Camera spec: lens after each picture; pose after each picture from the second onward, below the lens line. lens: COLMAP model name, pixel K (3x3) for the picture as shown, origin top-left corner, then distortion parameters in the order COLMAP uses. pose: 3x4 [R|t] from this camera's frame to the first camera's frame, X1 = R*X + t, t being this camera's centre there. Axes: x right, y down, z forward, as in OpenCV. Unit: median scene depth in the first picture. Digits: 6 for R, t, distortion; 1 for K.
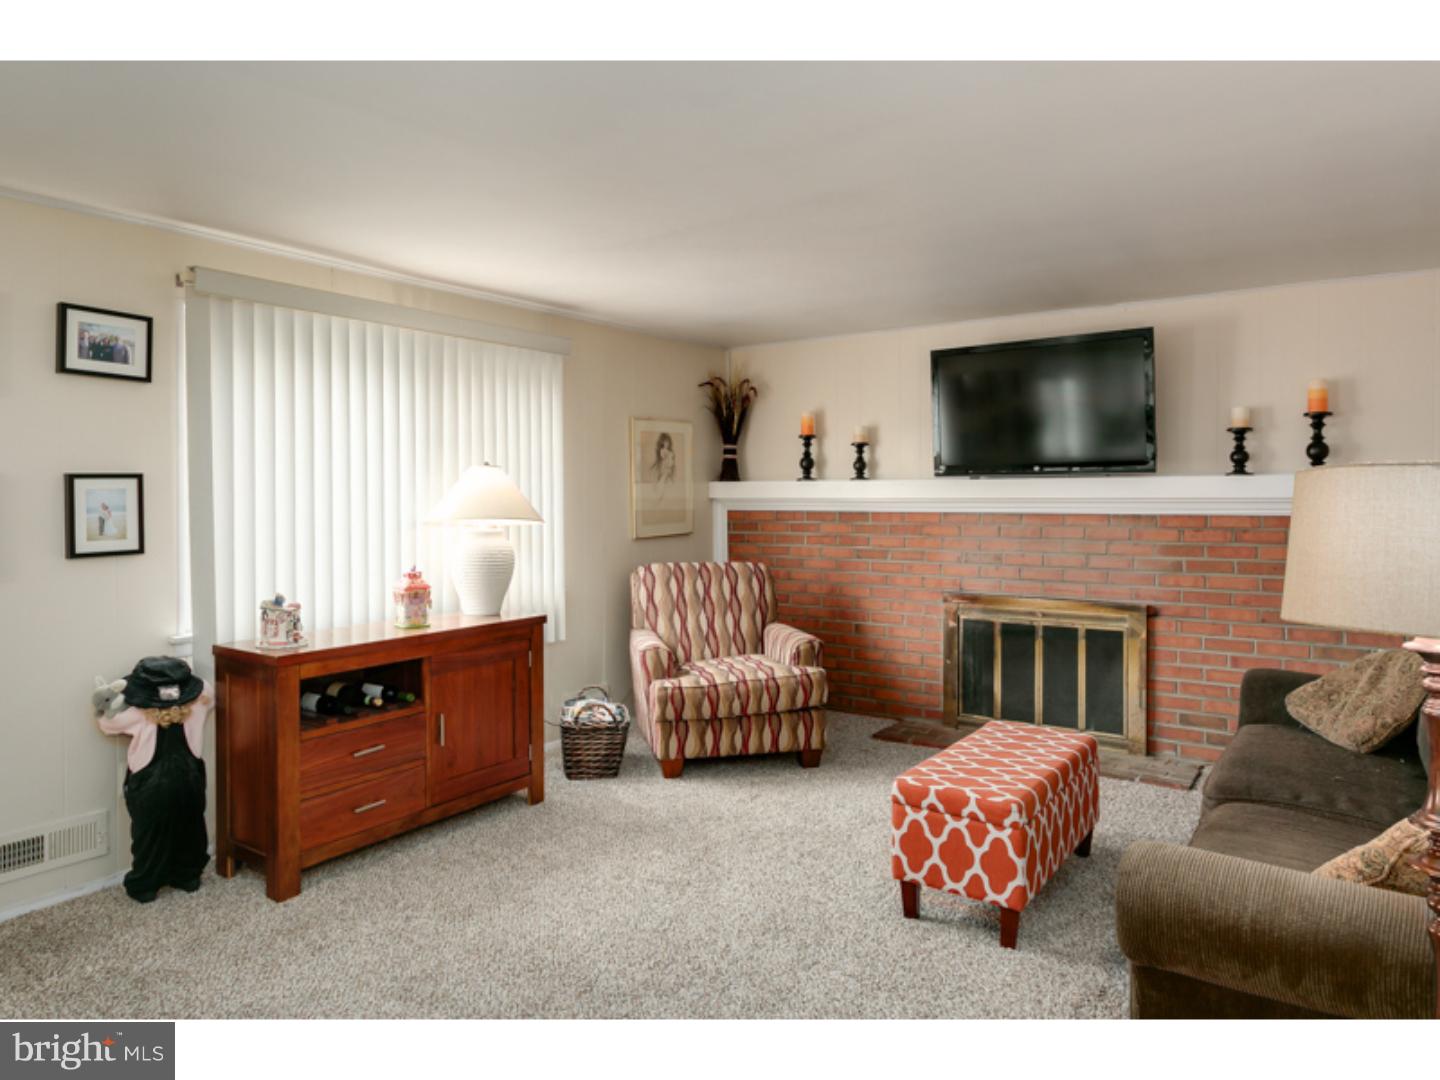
lens RADIAL K [[924.7, 0, 715.8], [0, 924.7, 500.1], [0, 0, 1]] dist [-0.007273, 0.000510]
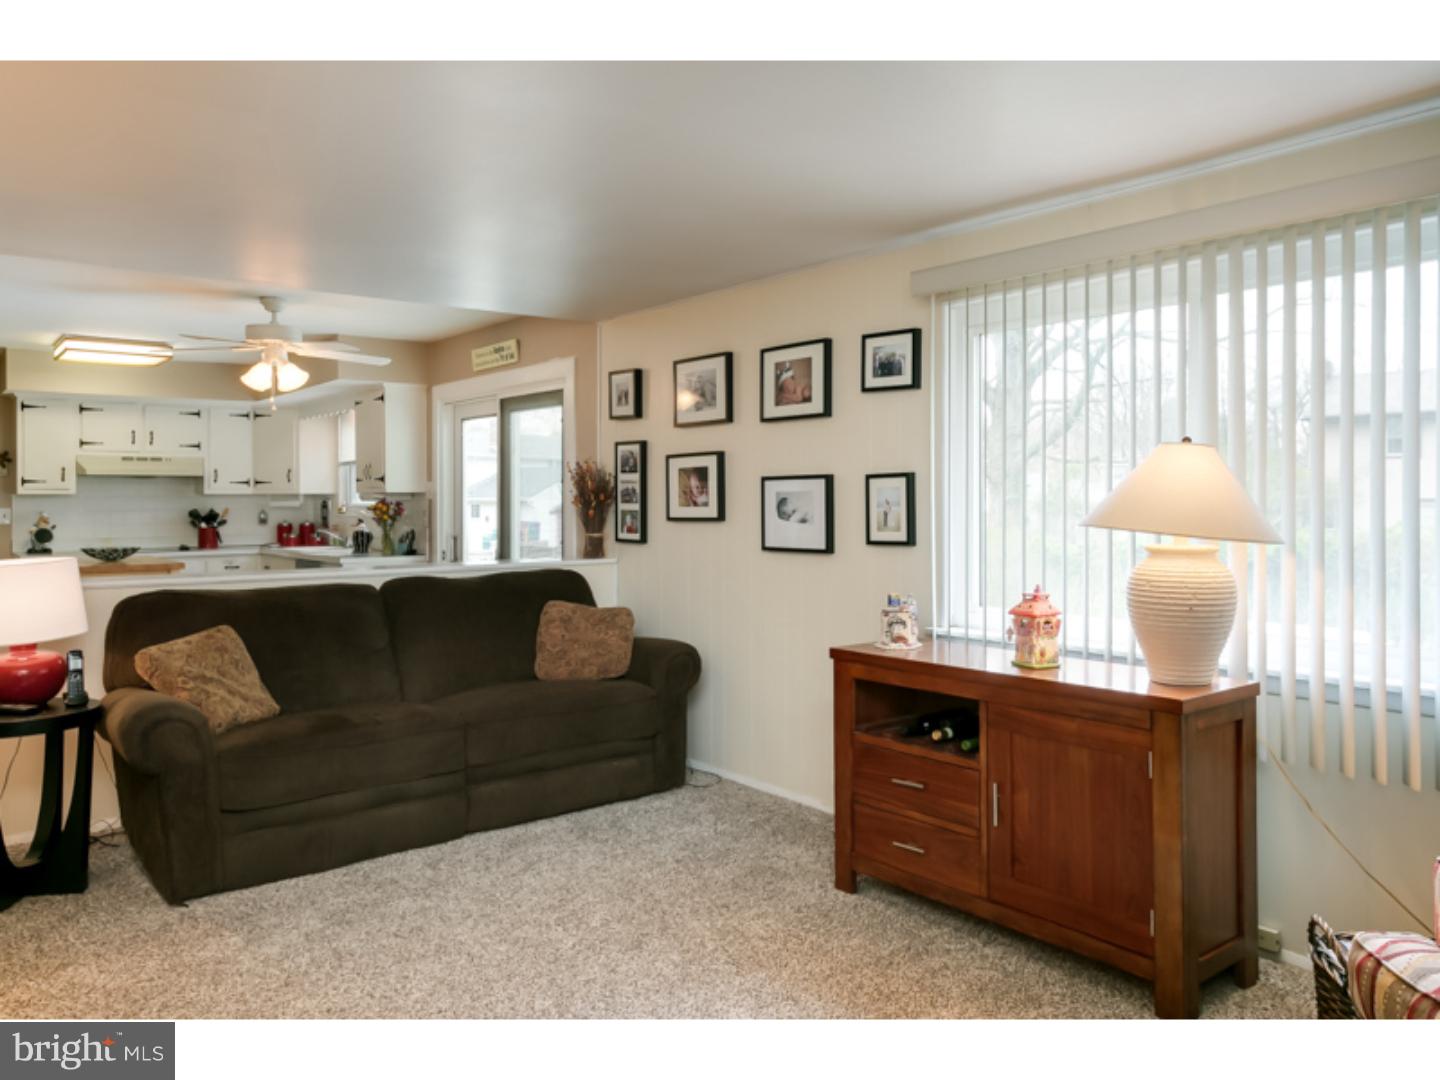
lens RADIAL K [[1061.2, 0, 720.9], [0, 1061.2, 497.7], [0, 0, 1]] dist [-0.002337, -0.002238]
pose [[-0.273067, -0.000610, -0.961995, 0.487547], [-0.006951, 0.999975, 0.001339, 0.000805], [0.961970, 0.007052, -0.273064, 0.841327]]
